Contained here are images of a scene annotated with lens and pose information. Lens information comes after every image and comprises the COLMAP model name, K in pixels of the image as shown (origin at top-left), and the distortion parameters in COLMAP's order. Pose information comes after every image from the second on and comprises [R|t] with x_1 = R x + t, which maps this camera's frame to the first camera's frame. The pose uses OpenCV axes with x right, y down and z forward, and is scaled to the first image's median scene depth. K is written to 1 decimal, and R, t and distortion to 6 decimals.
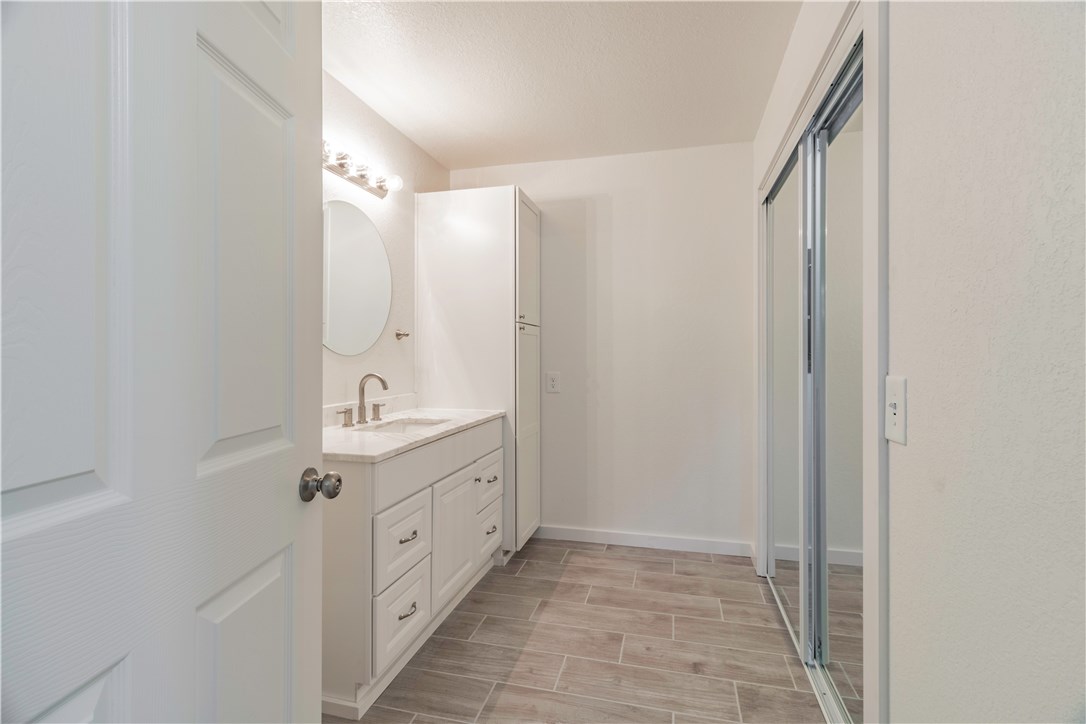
lens RADIAL K [[498.8, 0, 541.4], [0, 498.8, 356.6], [0, 0, 1]] dist [0.002691, 0.000617]
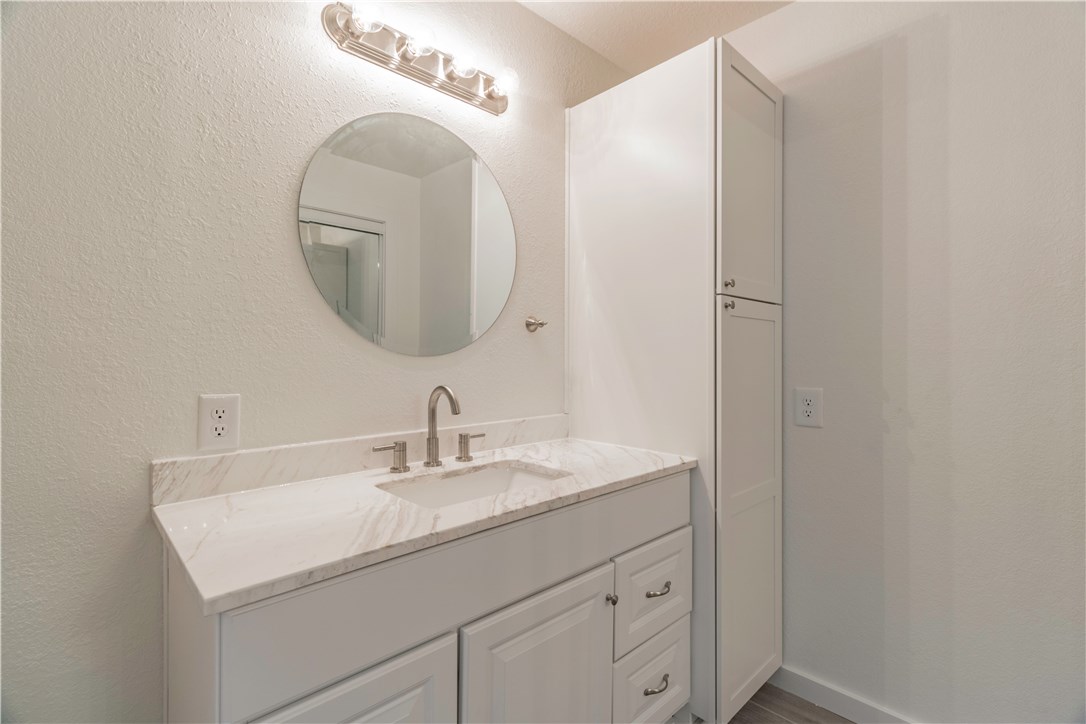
lens RADIAL K [[498.8, 0, 552.0], [0, 498.8, 353.5], [0, 0, 1]] dist [0.002691, 0.000617]
pose [[0.857288, 0.000933, -0.514836, 0.073087], [-0.004379, 0.999975, -0.005481, -0.002299], [0.514818, 0.006954, 0.857271, 0.457378]]
